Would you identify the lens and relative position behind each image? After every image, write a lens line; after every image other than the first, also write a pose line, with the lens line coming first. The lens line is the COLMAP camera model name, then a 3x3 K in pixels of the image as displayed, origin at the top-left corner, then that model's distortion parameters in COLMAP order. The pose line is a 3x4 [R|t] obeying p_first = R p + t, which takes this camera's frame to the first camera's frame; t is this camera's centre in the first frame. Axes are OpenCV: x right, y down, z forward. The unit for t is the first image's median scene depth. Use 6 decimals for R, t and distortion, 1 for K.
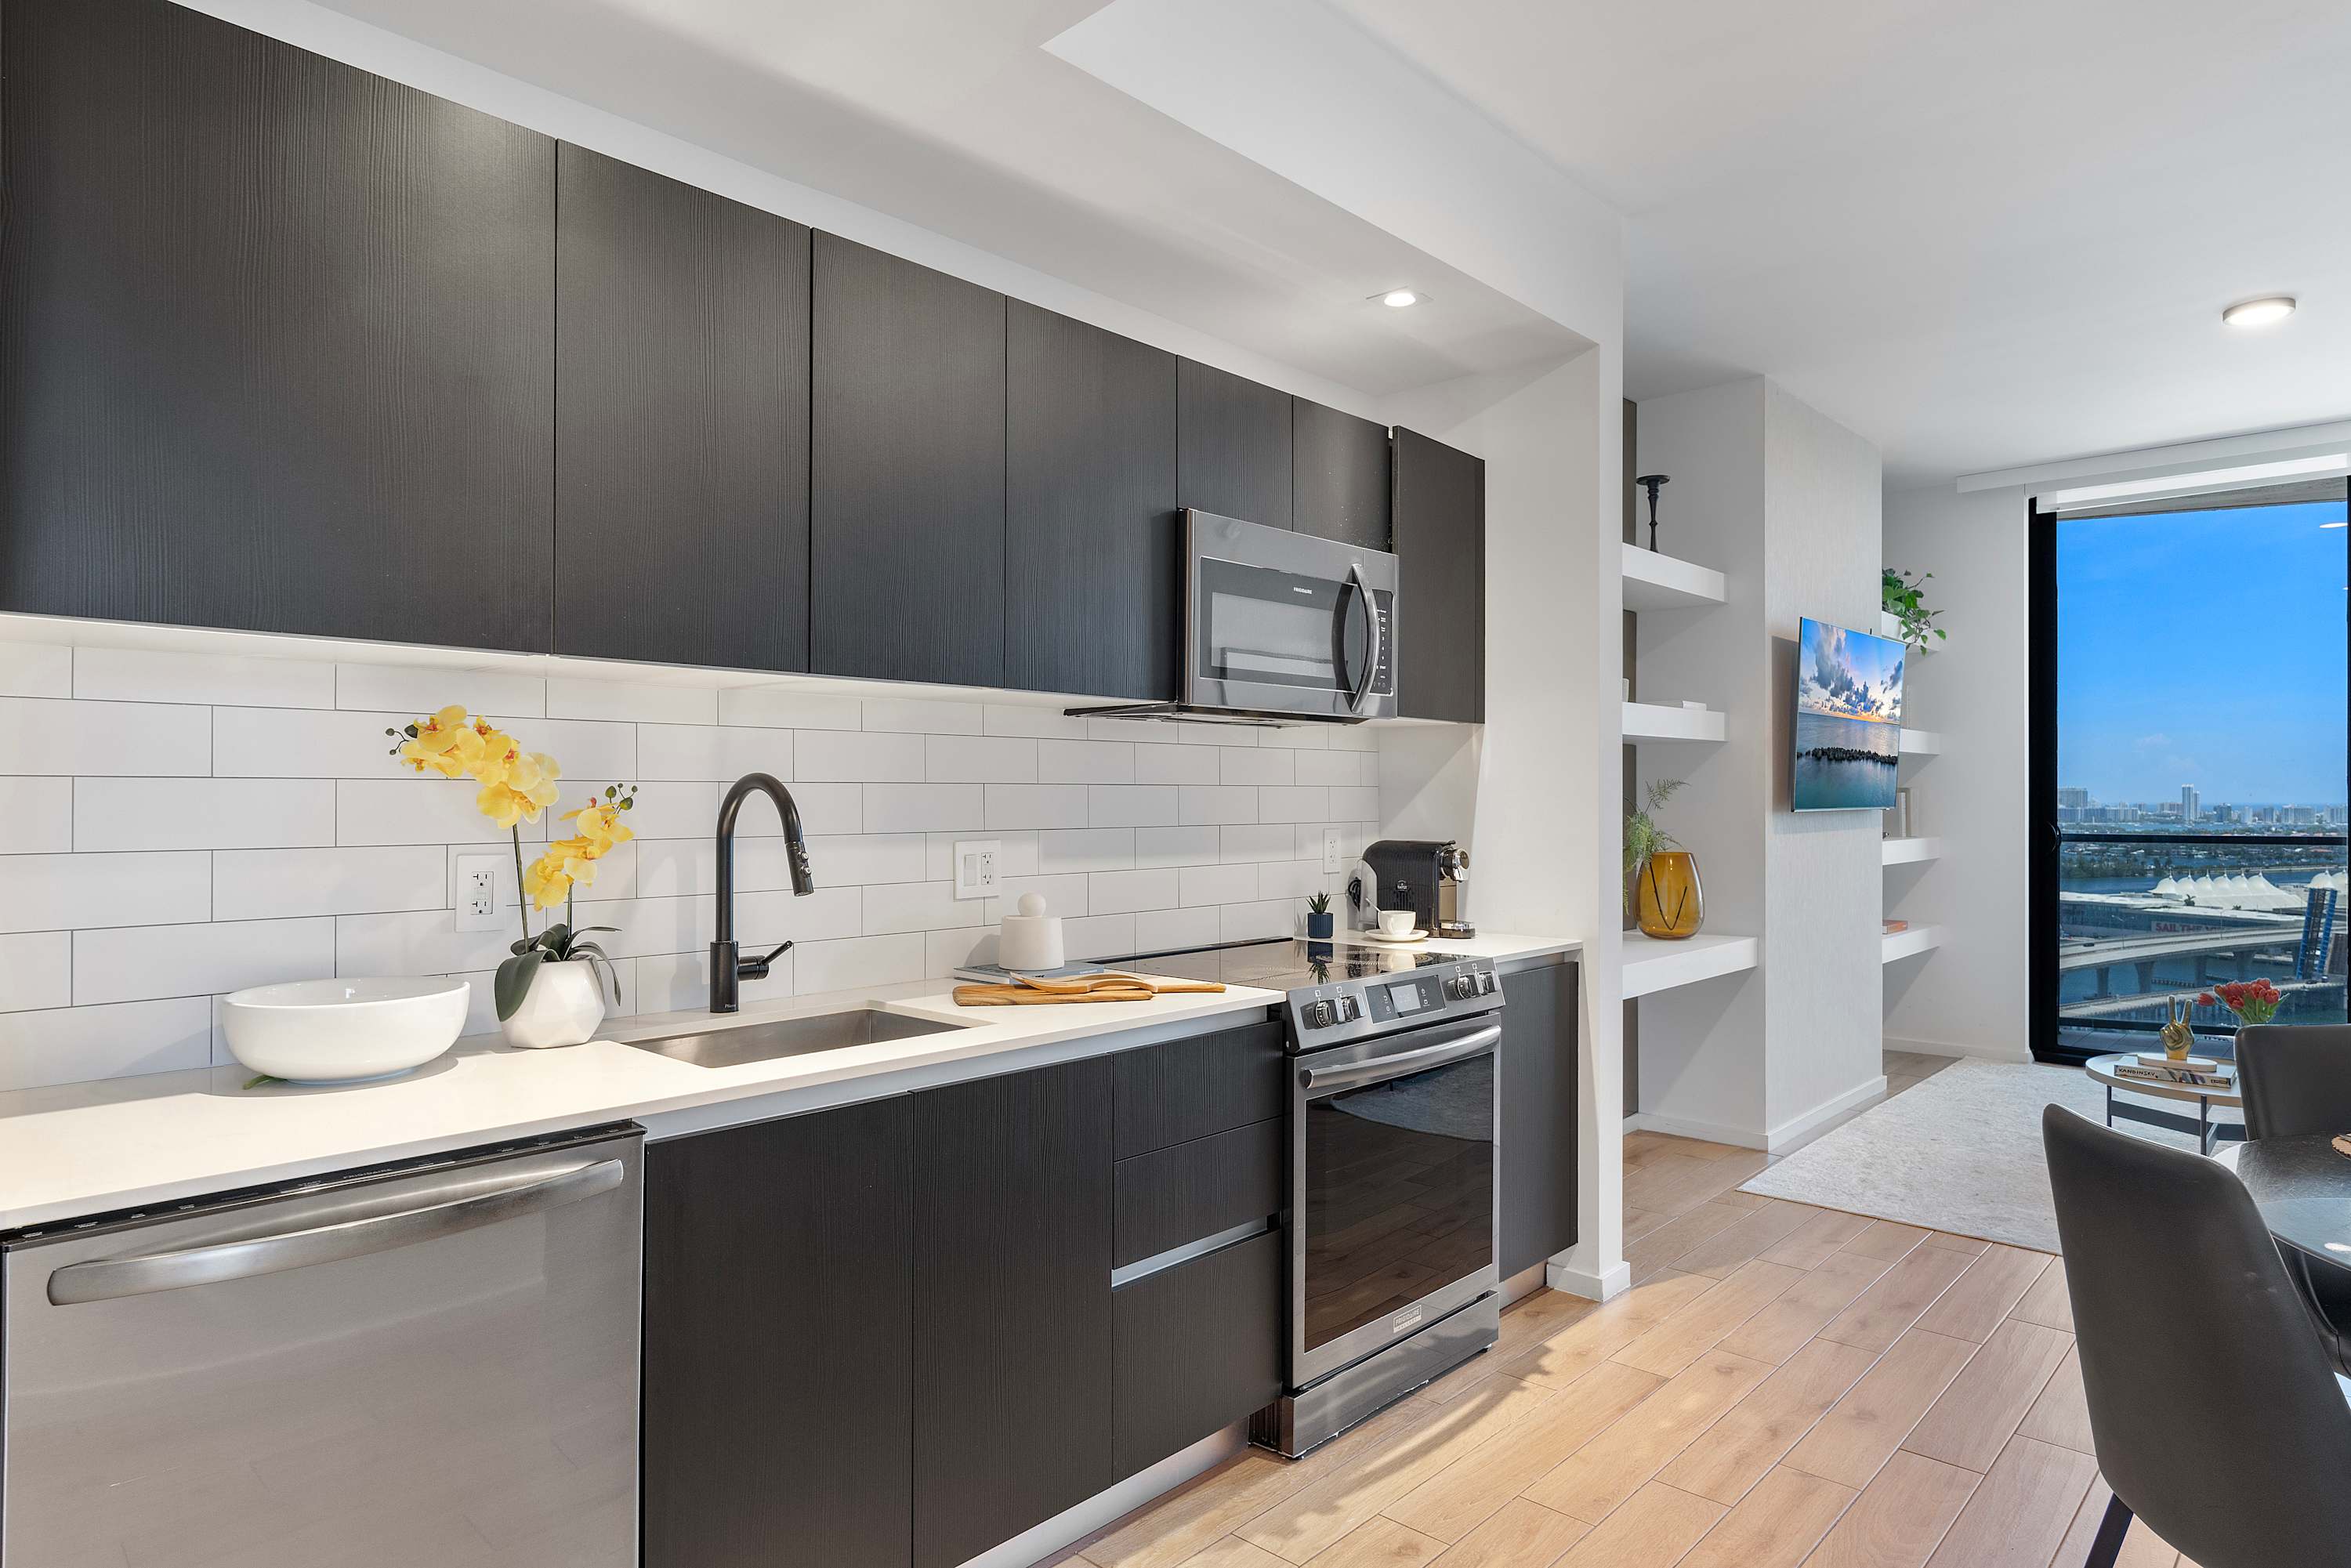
lens RADIAL K [[1339.4, 0, 1171.9], [0, 1339.4, 786.2], [0, 0, 1]] dist [-0.002227, 0.000286]
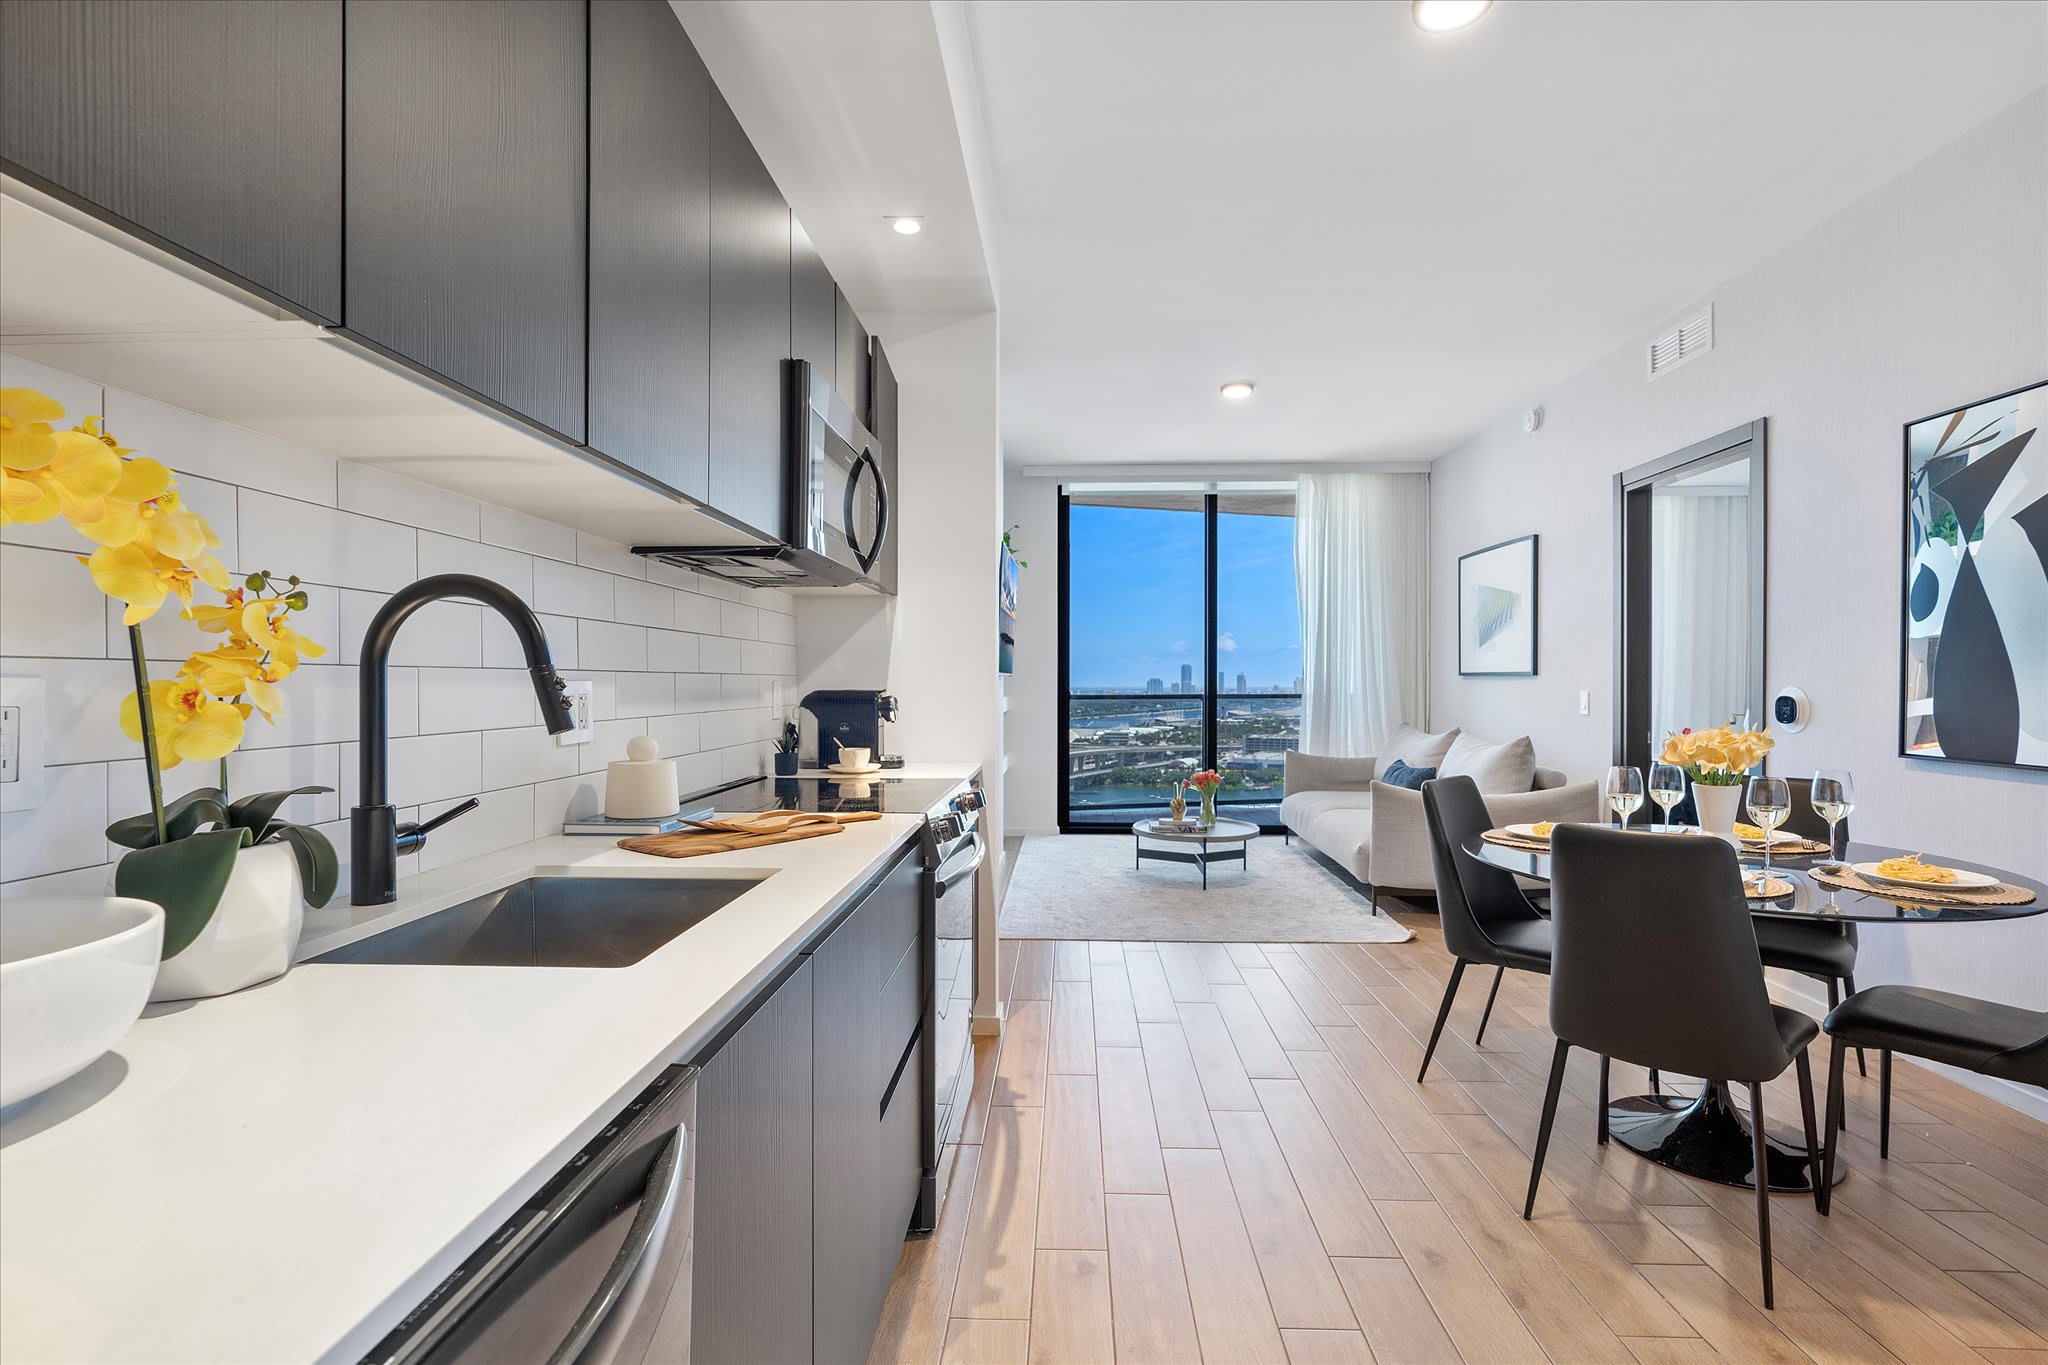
lens RADIAL K [[968.8, 0, 1029.5], [0, 968.8, 683.2], [0, 0, 1]] dist [-0.000143, 0.000387]
pose [[0.756238, -0.000739, 0.654296, -0.230959], [-0.004473, 0.999970, 0.006300, 0.025258], [-0.654281, -0.007691, 0.756212, 0.210124]]
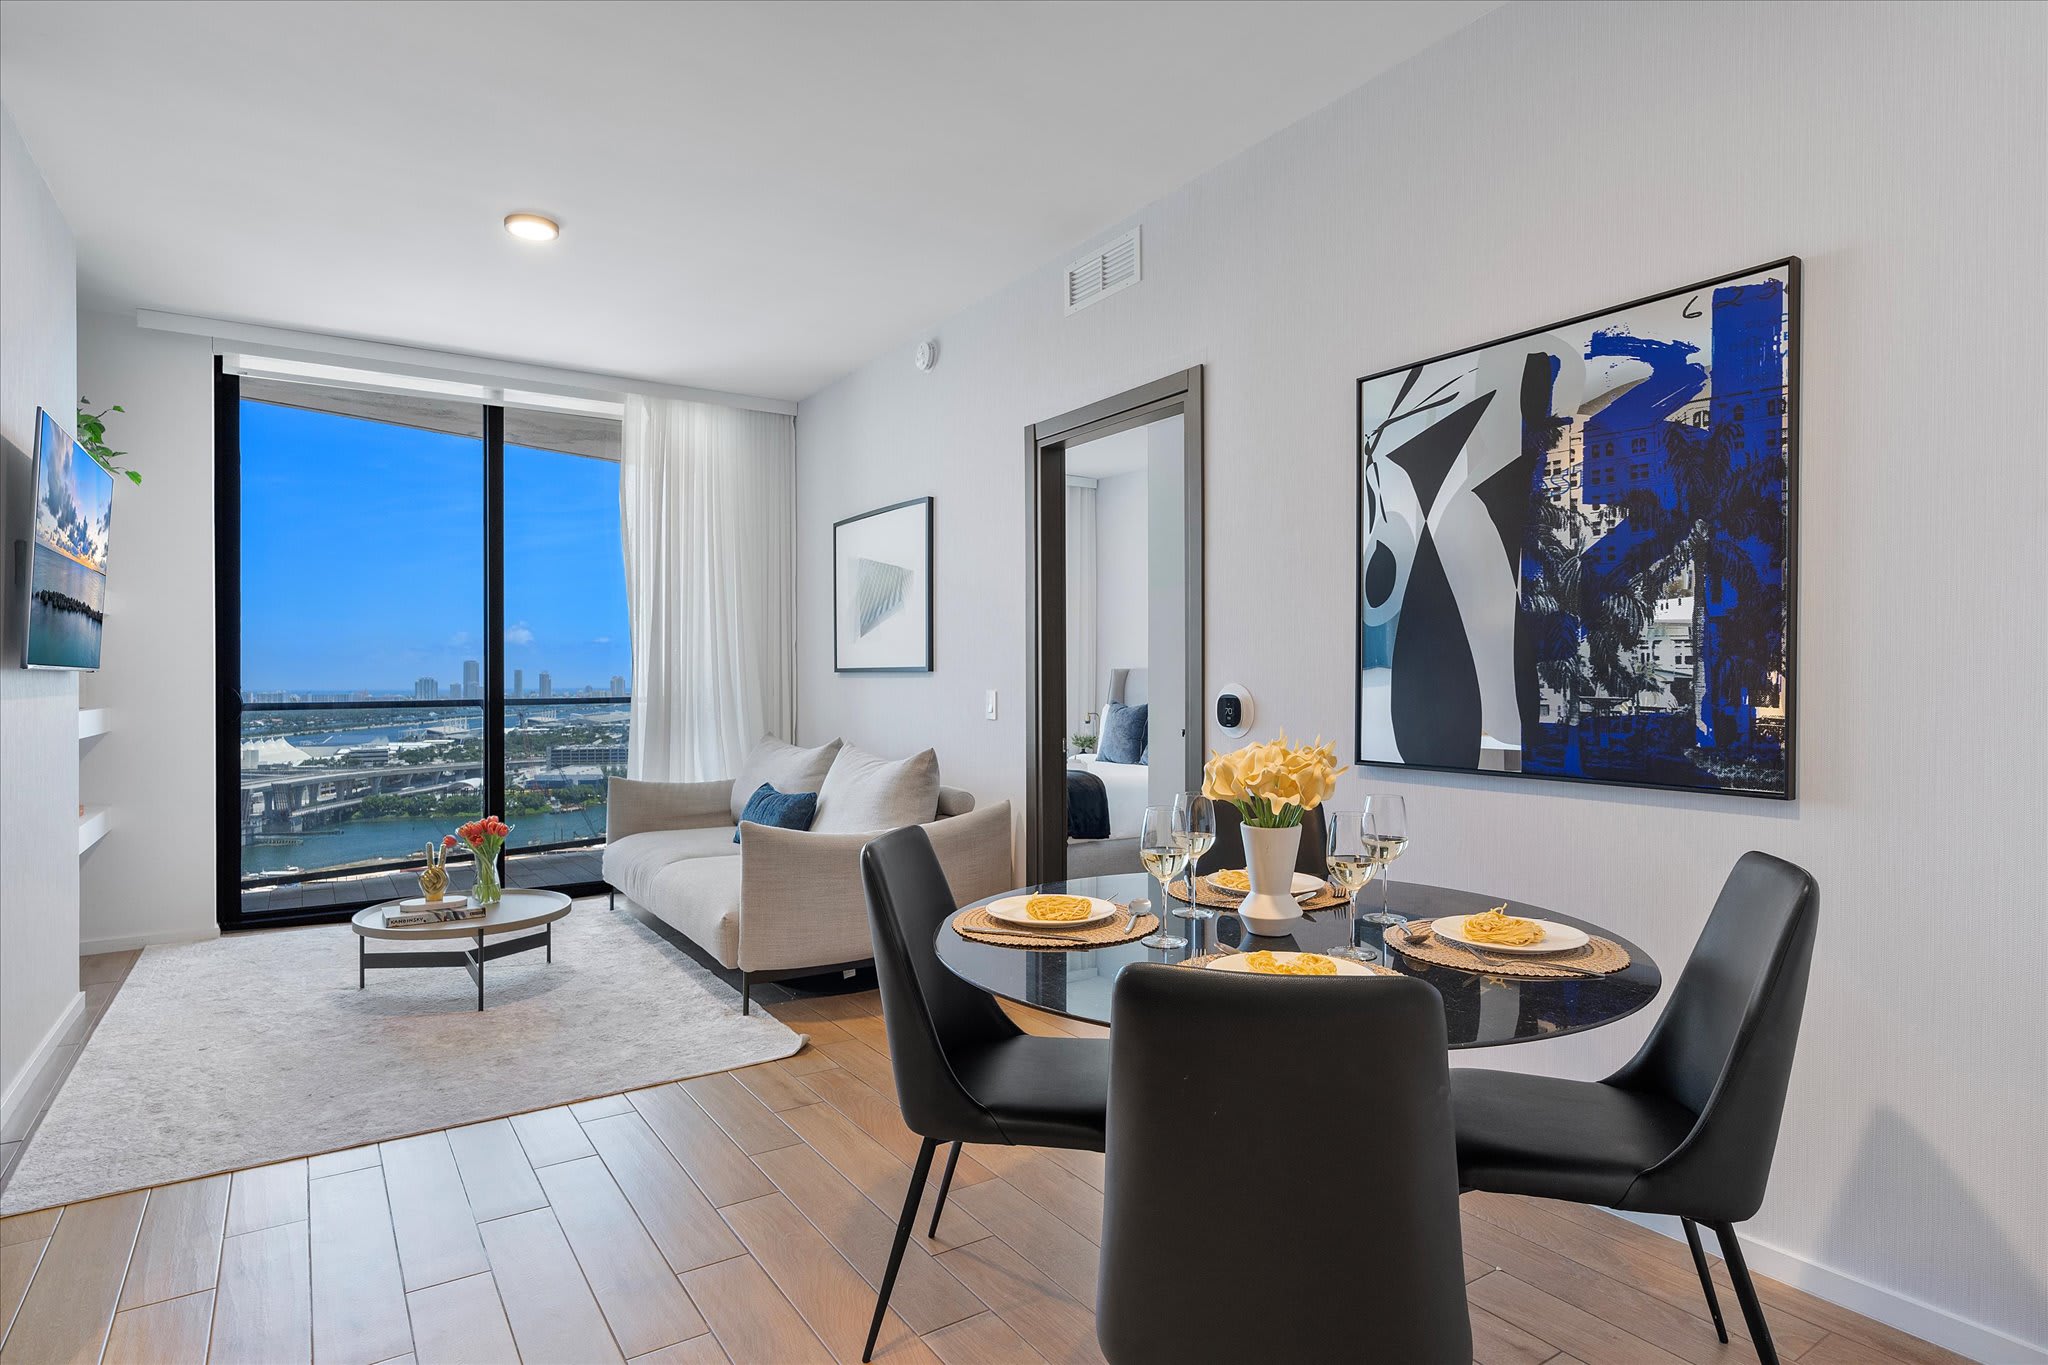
lens RADIAL K [[1099.9, 0, 1030.6], [0, 1099.9, 682.3], [0, 0, 1]] dist [-0.003197, -0.000127]
pose [[0.224102, -0.002205, 0.974563, -0.001041], [-0.002936, 0.999991, 0.002938, 0.027789], [-0.974561, -0.003520, 0.224094, 0.378572]]
